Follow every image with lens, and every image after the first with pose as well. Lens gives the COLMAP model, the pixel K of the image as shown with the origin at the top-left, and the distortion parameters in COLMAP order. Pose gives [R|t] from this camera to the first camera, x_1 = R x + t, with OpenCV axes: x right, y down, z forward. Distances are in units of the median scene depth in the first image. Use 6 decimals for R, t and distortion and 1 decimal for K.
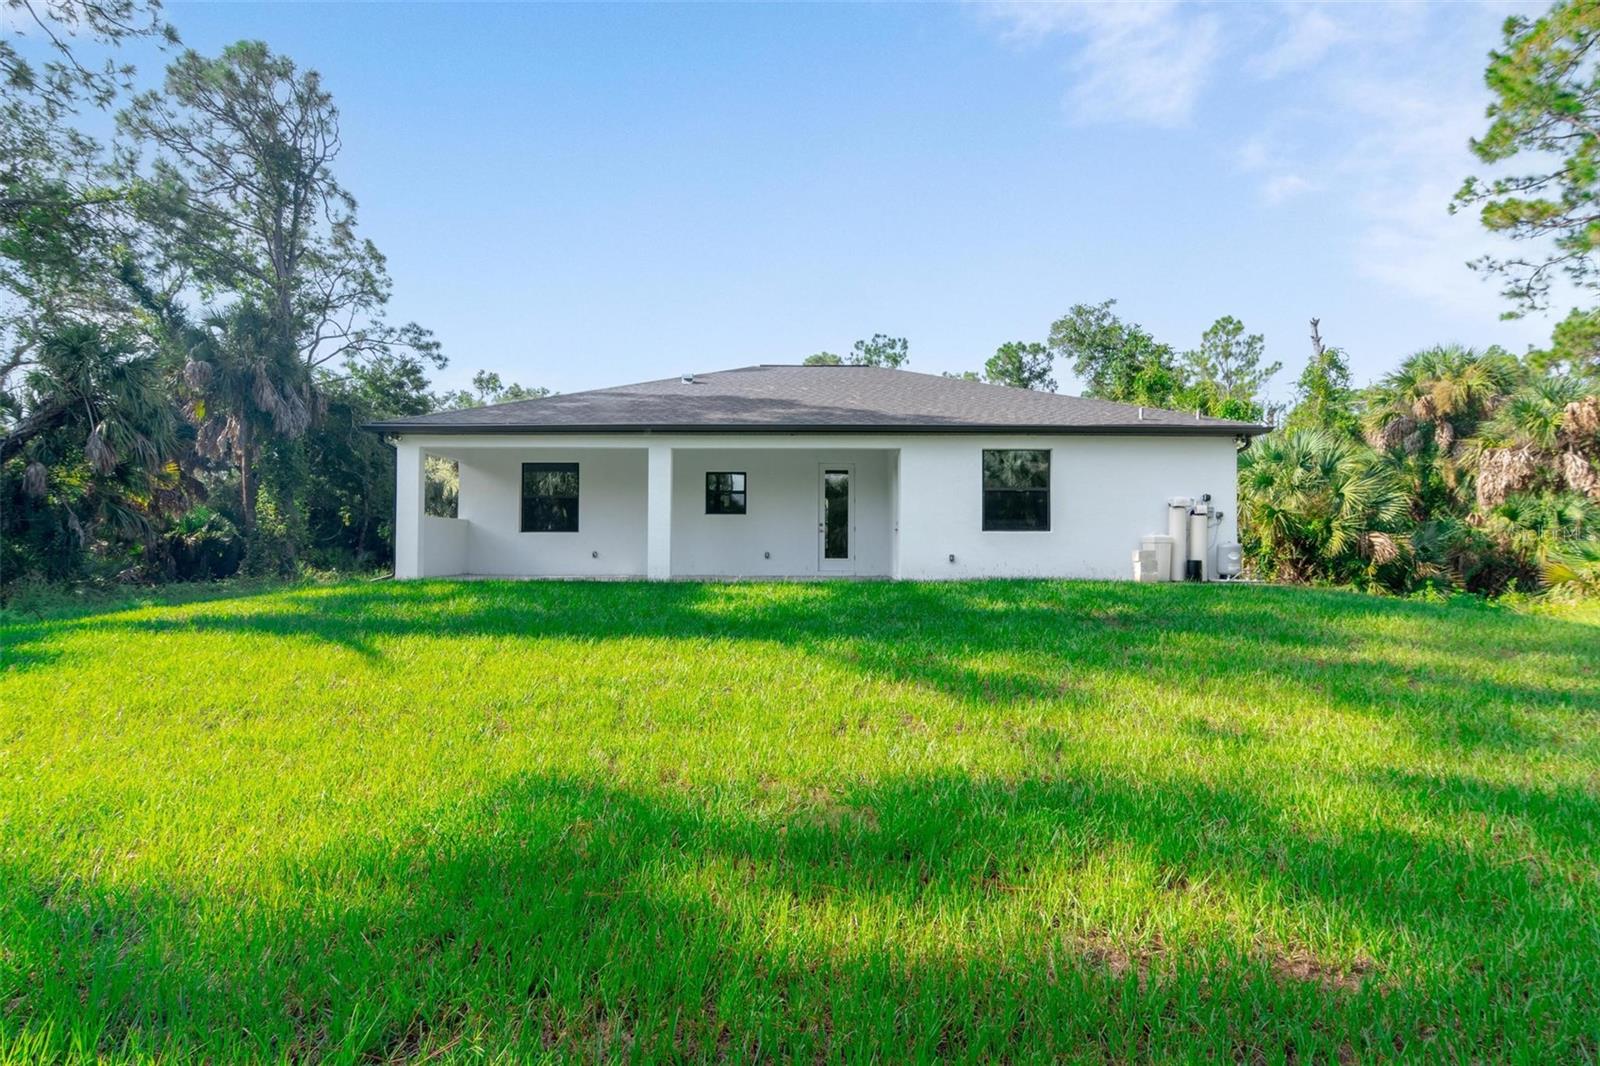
lens RADIAL K [[733.9, 0, 805.4], [0, 733.9, 547.7], [0, 0, 1]] dist [0.010370, -0.000061]
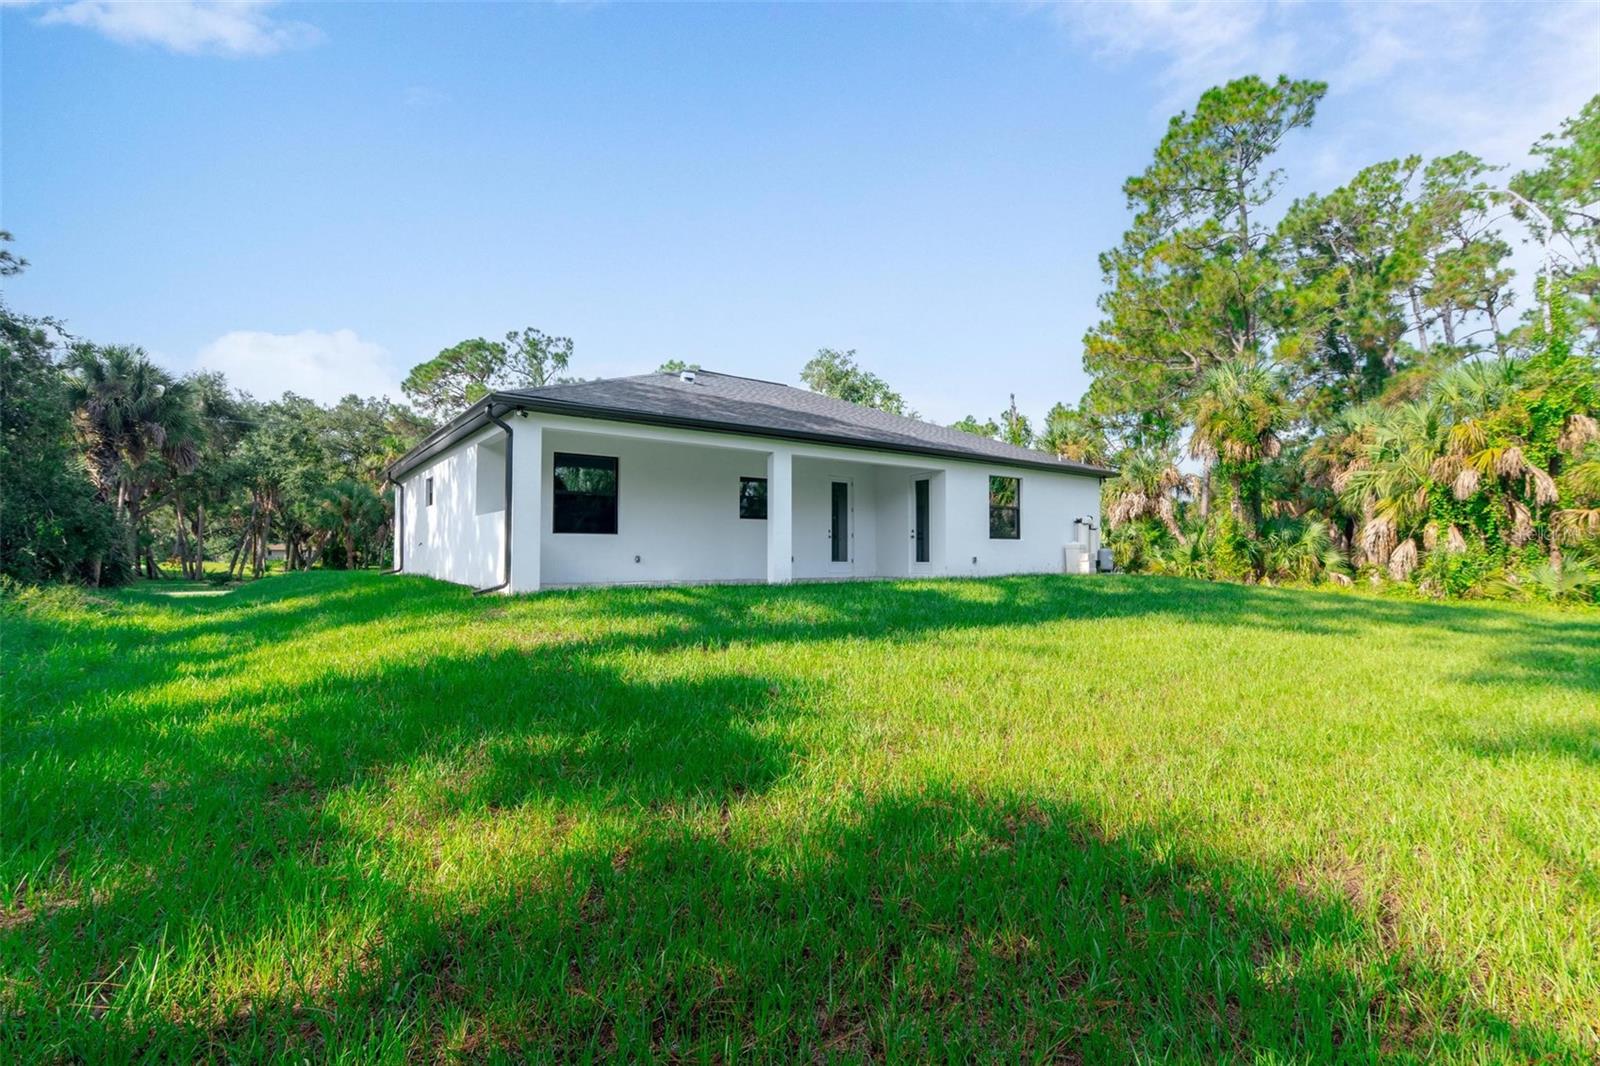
lens RADIAL K [[733.9, 0, 805.4], [0, 733.9, 547.7], [0, 0, 1]] dist [0.010370, -0.000061]
pose [[0.797365, 0.003052, 0.603490, -0.748737], [0.003814, 0.999942, -0.010096, 0.005125], [-0.603485, 0.010352, 0.797307, 0.163812]]
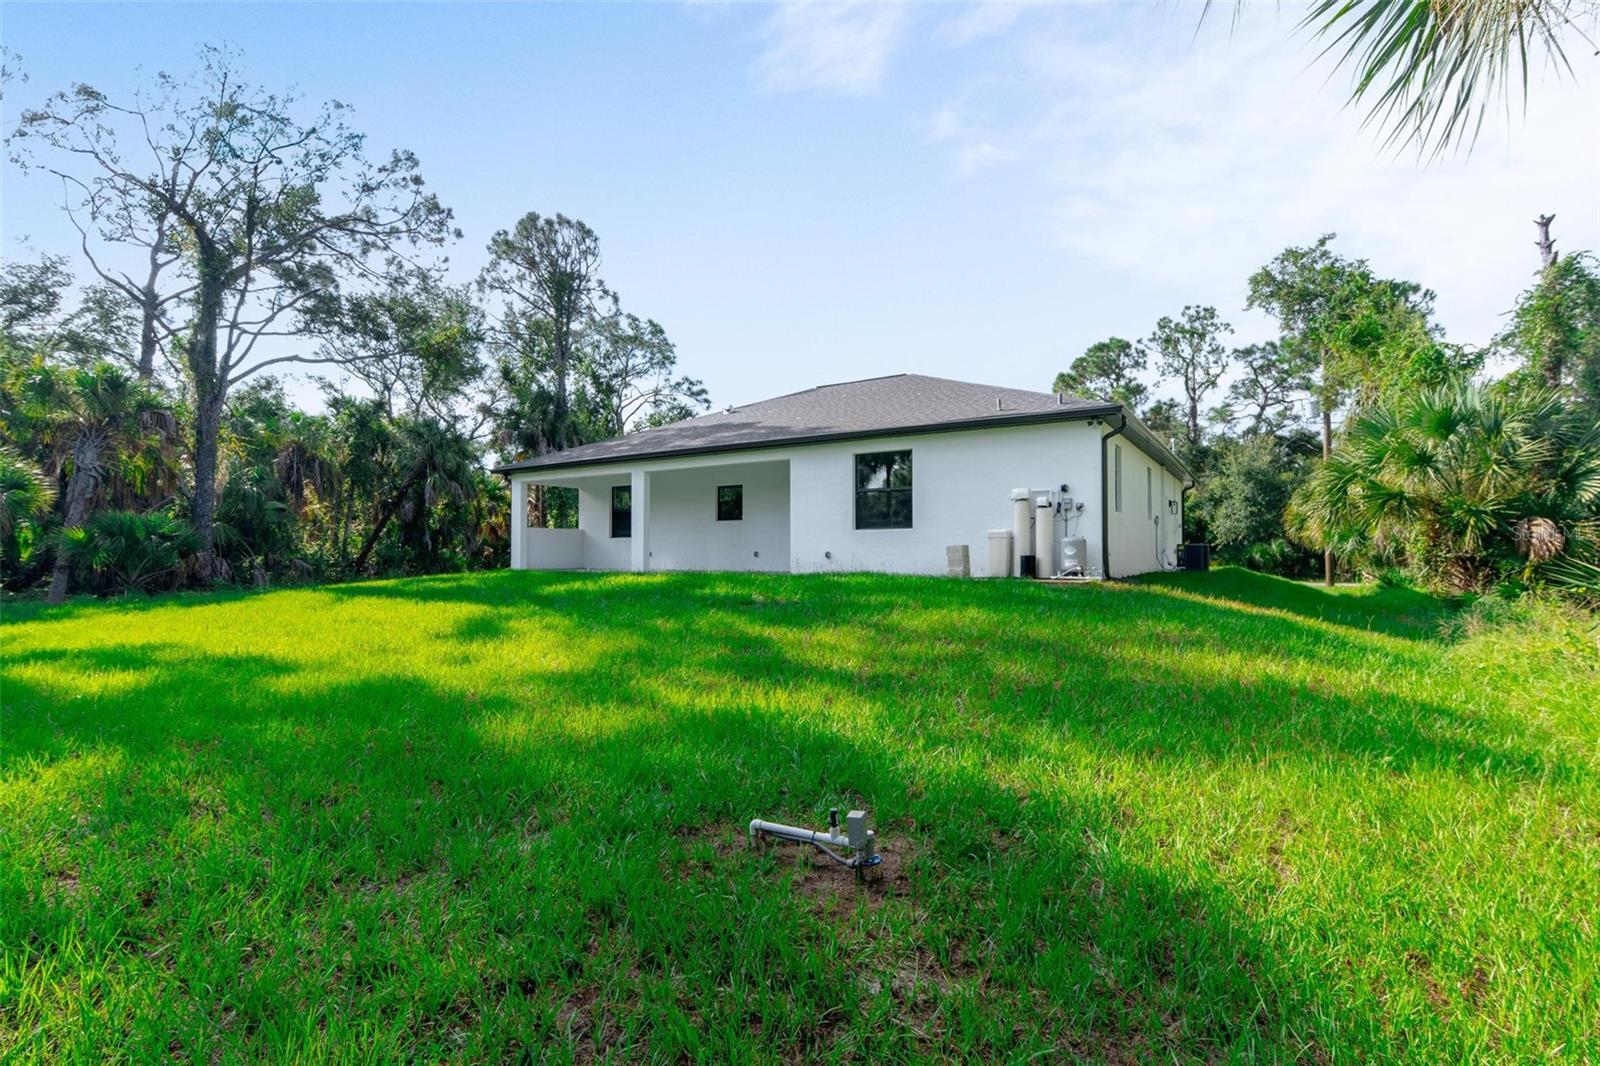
lens RADIAL K [[742.1, 0, 800.6], [0, 742.1, 554.5], [0, 0, 1]] dist [0.010511, -0.000091]
pose [[0.845587, -0.003973, -0.533822, 0.717876], [0.003901, 0.999992, -0.001263, 0.014566], [0.533823, -0.001015, 0.845596, 0.027481]]
